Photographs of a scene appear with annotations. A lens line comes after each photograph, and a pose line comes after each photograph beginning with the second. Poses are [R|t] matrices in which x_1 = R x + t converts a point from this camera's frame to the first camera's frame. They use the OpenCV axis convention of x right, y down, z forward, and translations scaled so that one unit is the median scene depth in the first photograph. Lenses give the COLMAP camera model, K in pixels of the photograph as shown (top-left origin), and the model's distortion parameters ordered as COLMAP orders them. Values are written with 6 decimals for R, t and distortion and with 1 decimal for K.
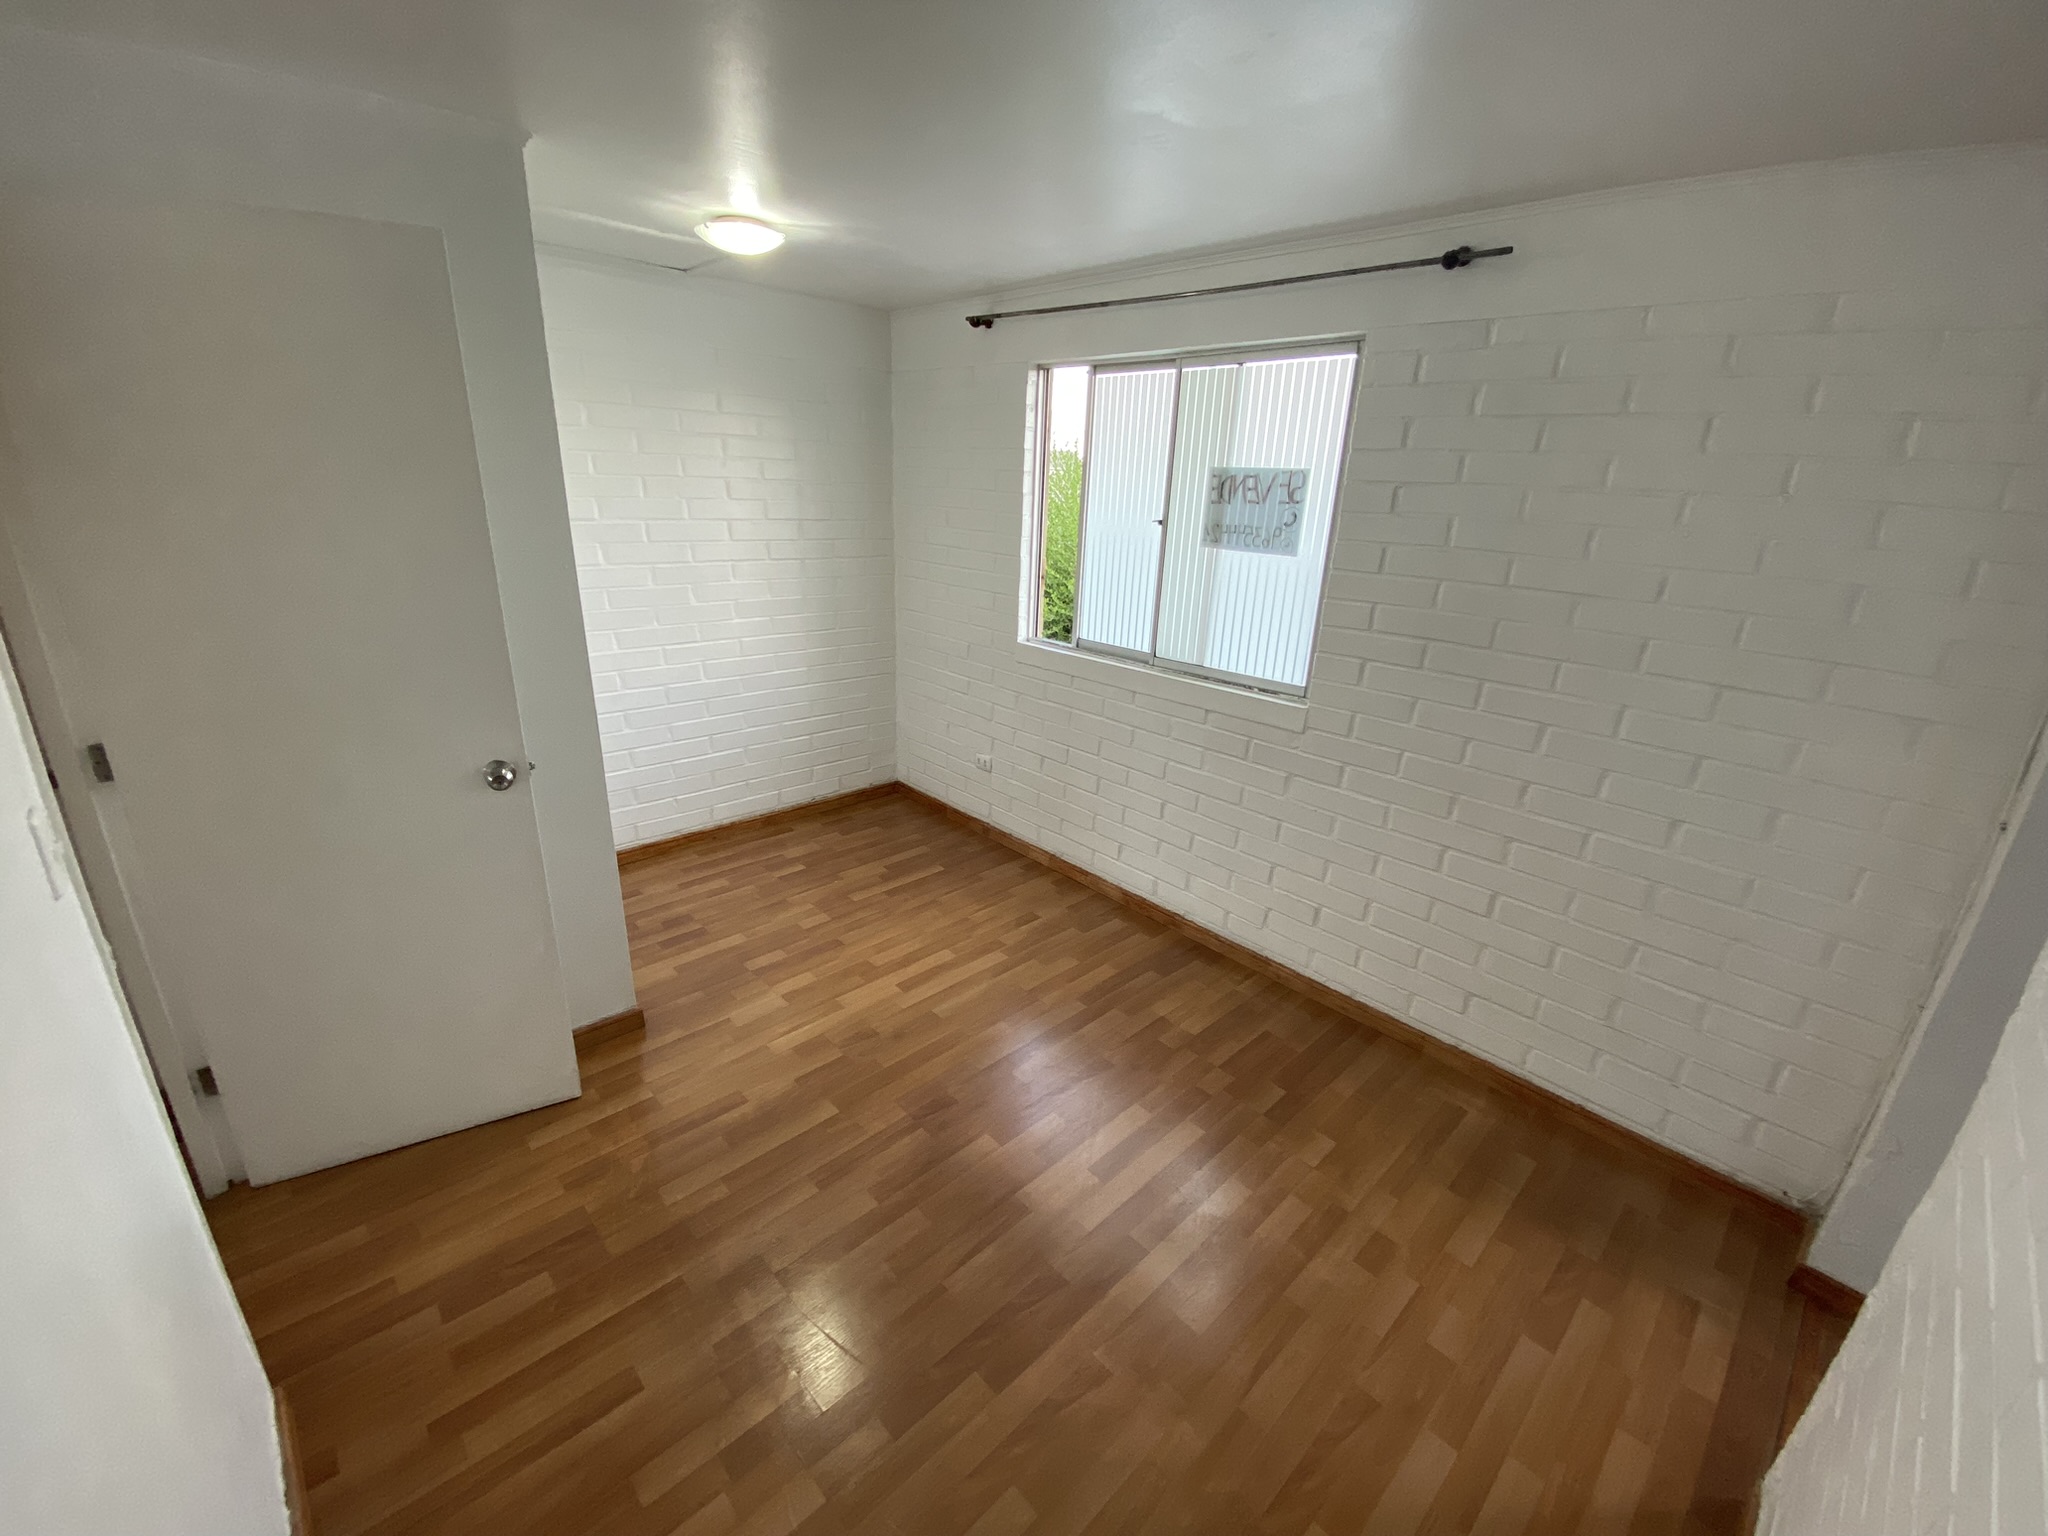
lens RADIAL K [[833.9, 0, 1024.0], [0, 833.9, 768.0], [0, 0, 1]] dist [0.028114, -0.024365]
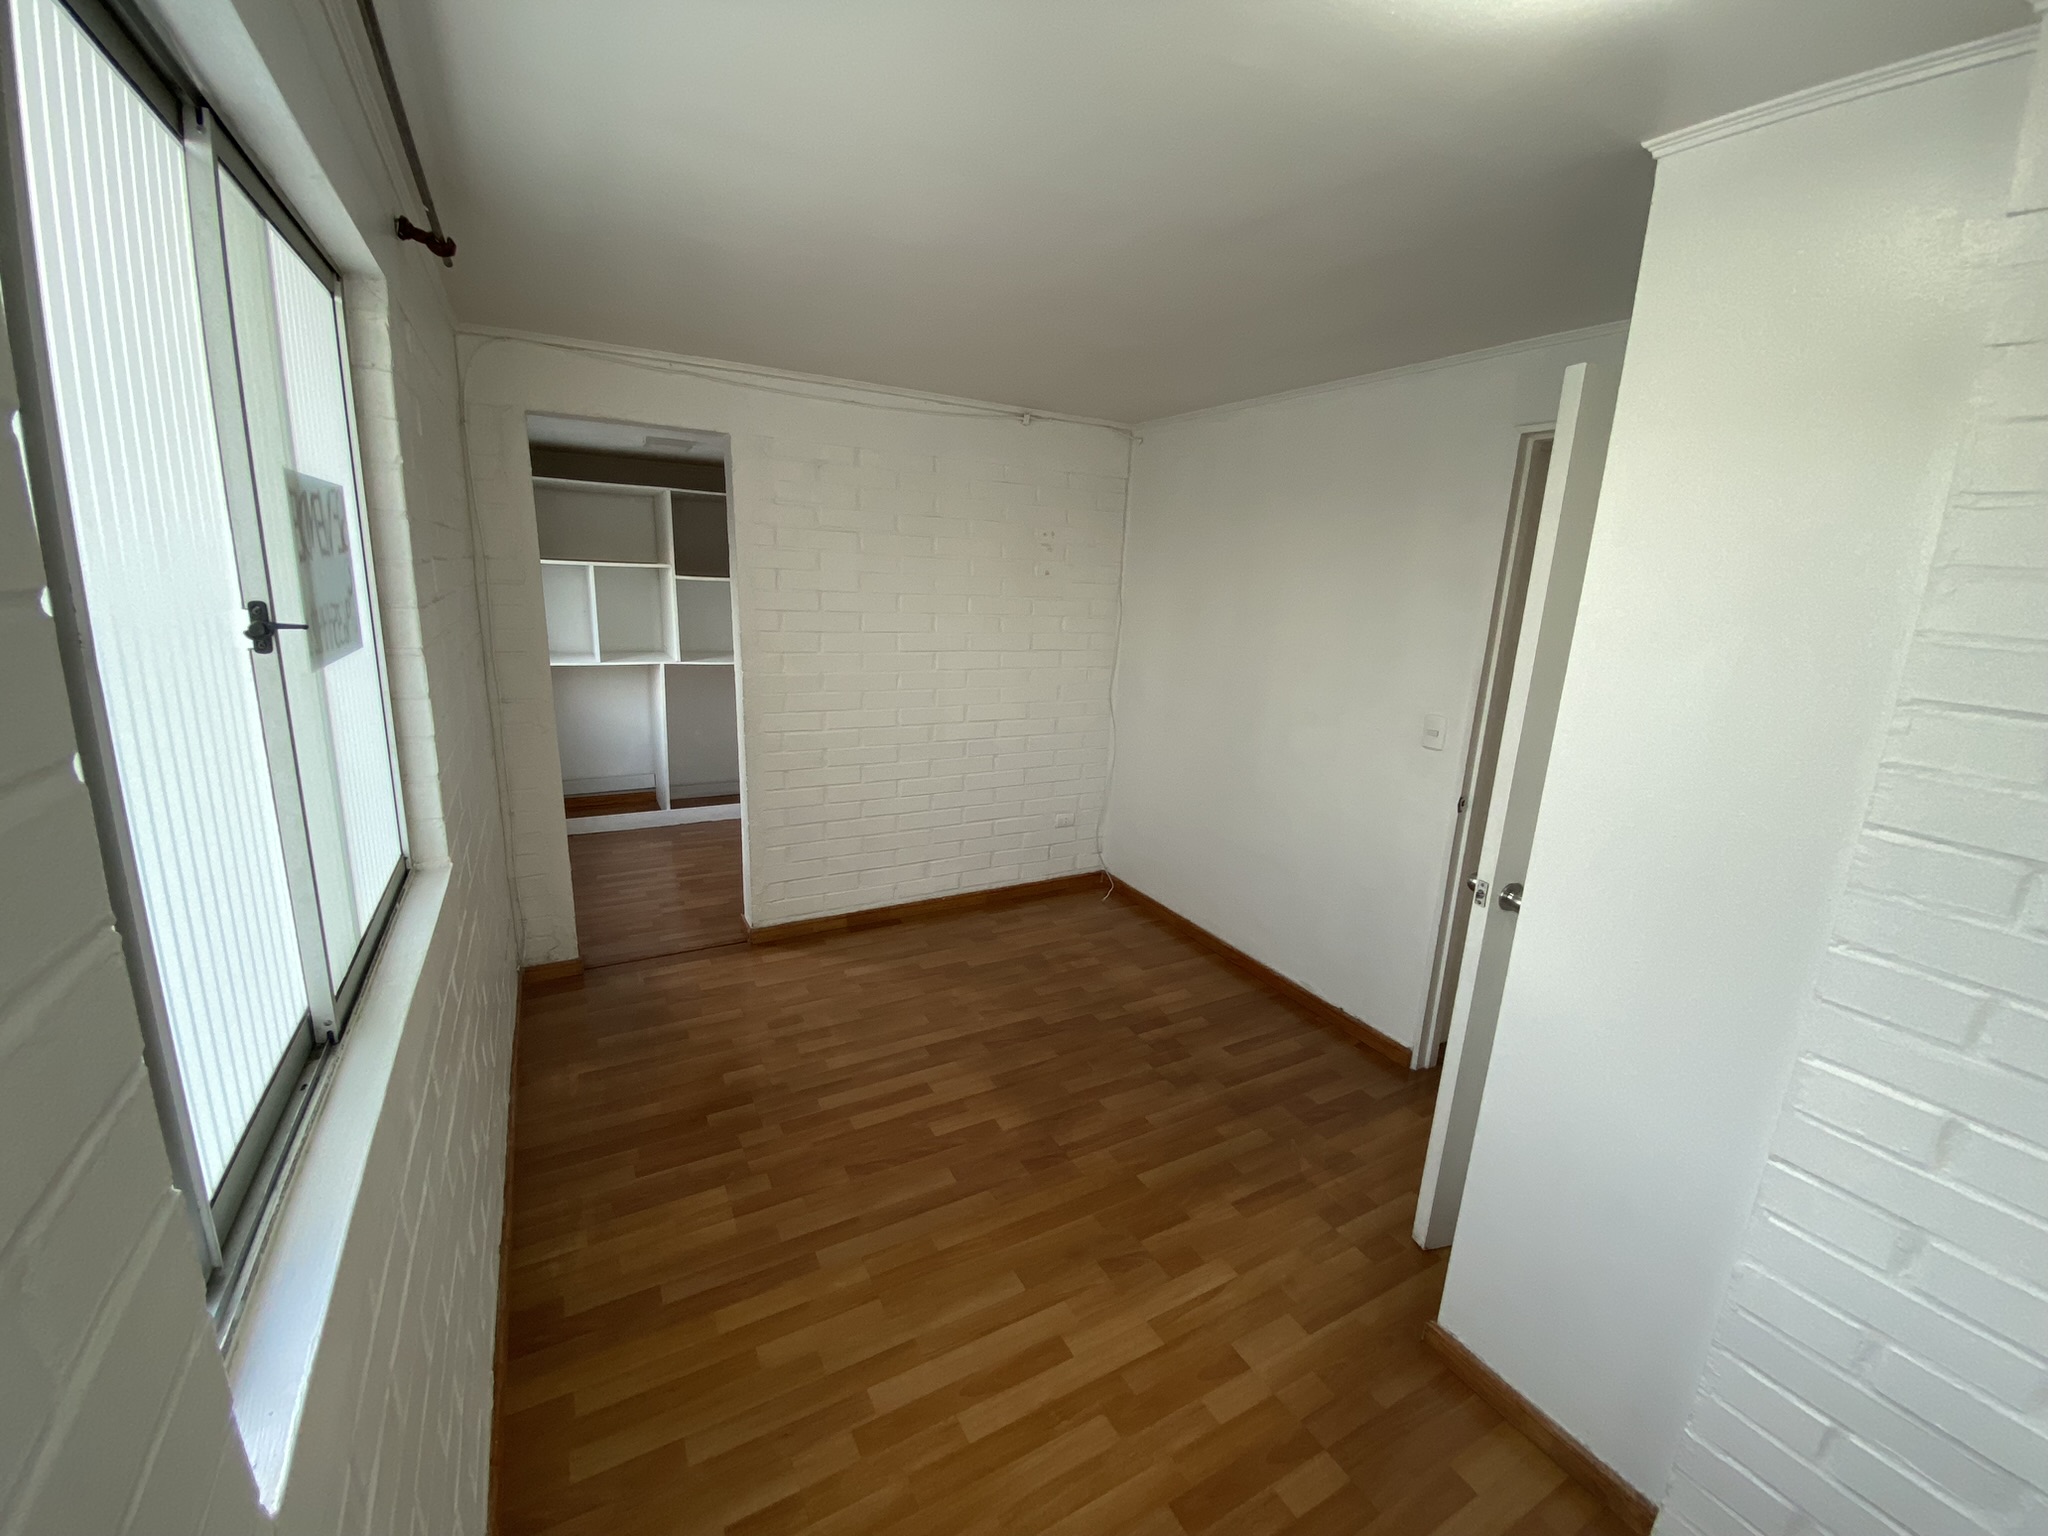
lens RADIAL K [[833.9, 0, 1024.0], [0, 833.9, 768.0], [0, 0, 1]] dist [0.028114, -0.024365]
pose [[-0.964744, -0.143473, 0.220644, -0.223461], [-0.002298, 0.842909, 0.538052, -0.516984], [-0.263178, 0.518575, -0.813521, 1.485455]]
